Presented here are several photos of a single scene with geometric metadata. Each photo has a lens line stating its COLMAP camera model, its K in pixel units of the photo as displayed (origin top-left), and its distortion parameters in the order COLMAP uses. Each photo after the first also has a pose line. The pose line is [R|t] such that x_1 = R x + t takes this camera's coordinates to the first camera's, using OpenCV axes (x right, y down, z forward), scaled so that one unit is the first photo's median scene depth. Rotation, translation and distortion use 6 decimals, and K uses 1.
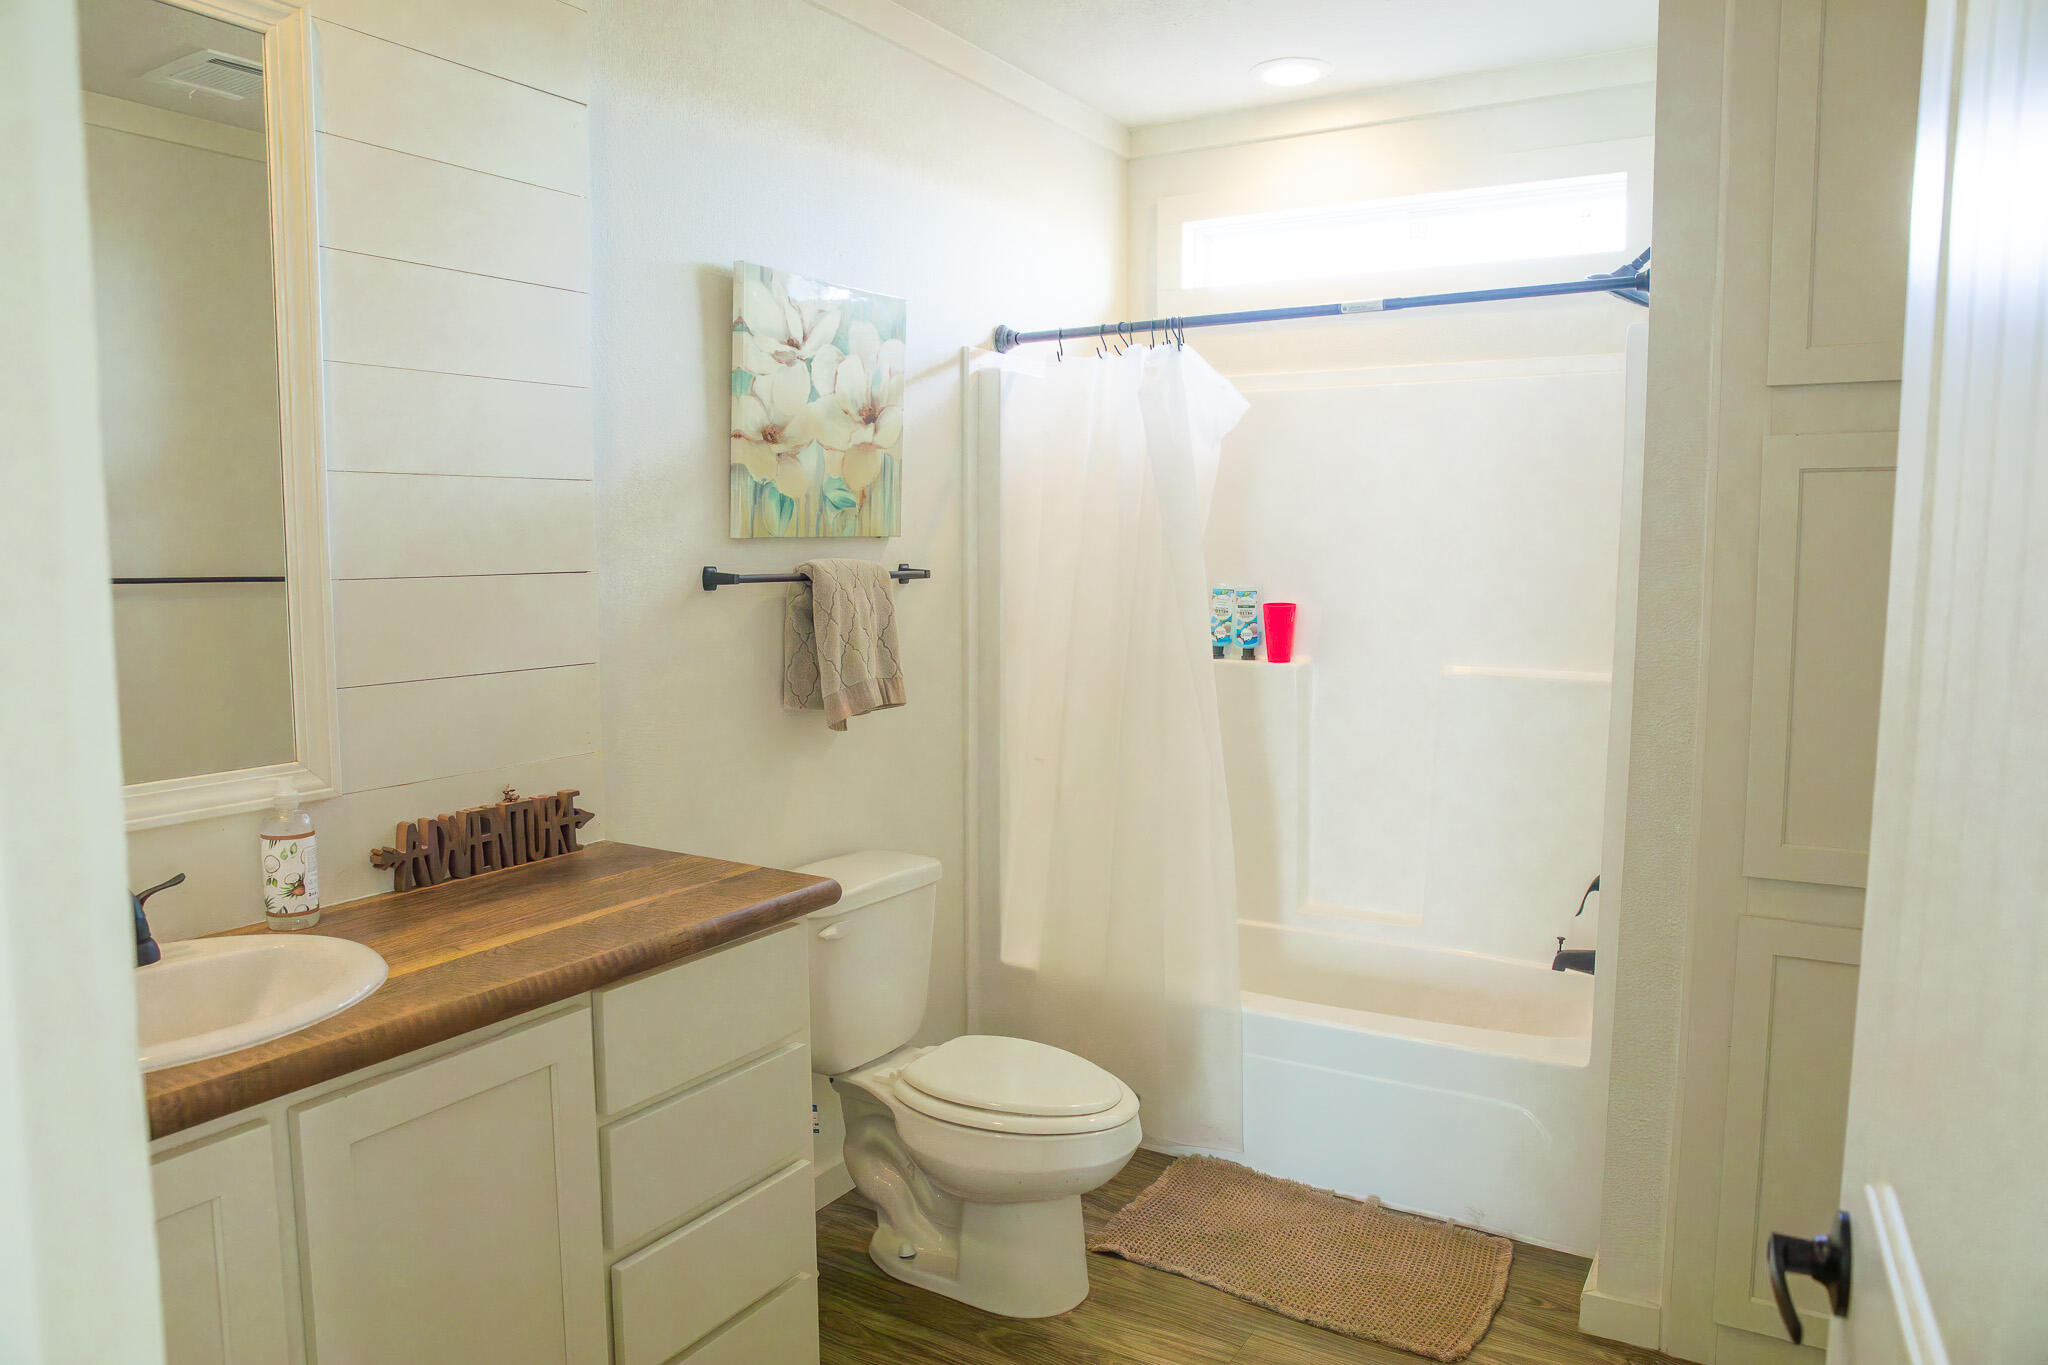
lens RADIAL K [[1391.9, 0, 1017.4], [0, 1391.9, 683.3], [0, 0, 1]] dist [-0.105181, 0.077362]
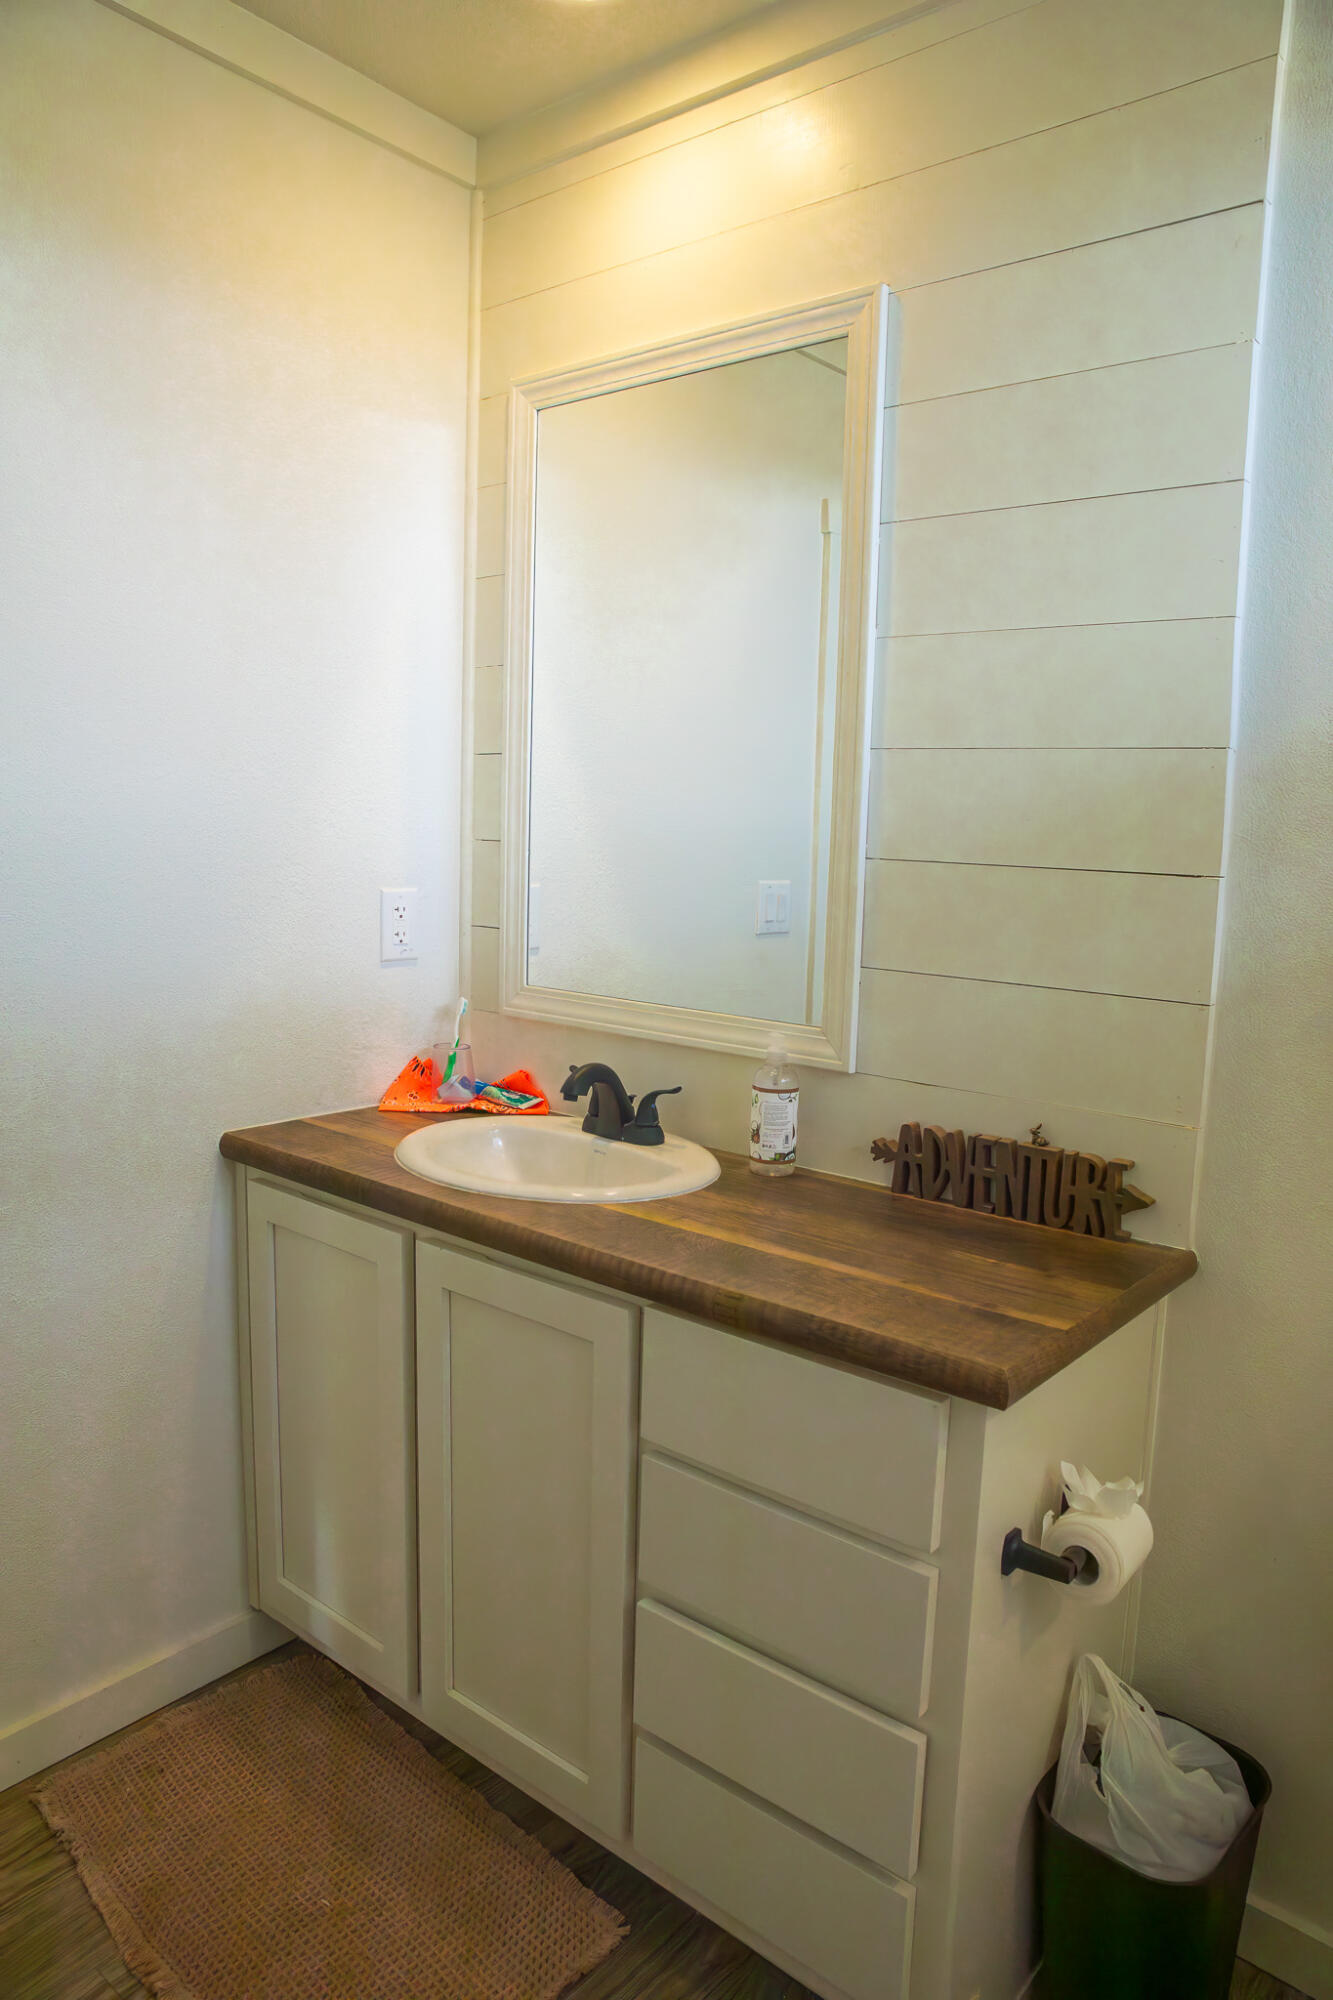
lens RADIAL K [[1359.3, 0, 660.9], [0, 1359.3, 1005.7], [0, 0, 1]] dist [-0.105181, 0.077362]
pose [[-0.188880, 0.123840, -0.974160, 0.484128], [-0.121632, 0.981427, 0.148347, -0.094280], [0.974438, 0.146509, -0.170309, 0.992643]]
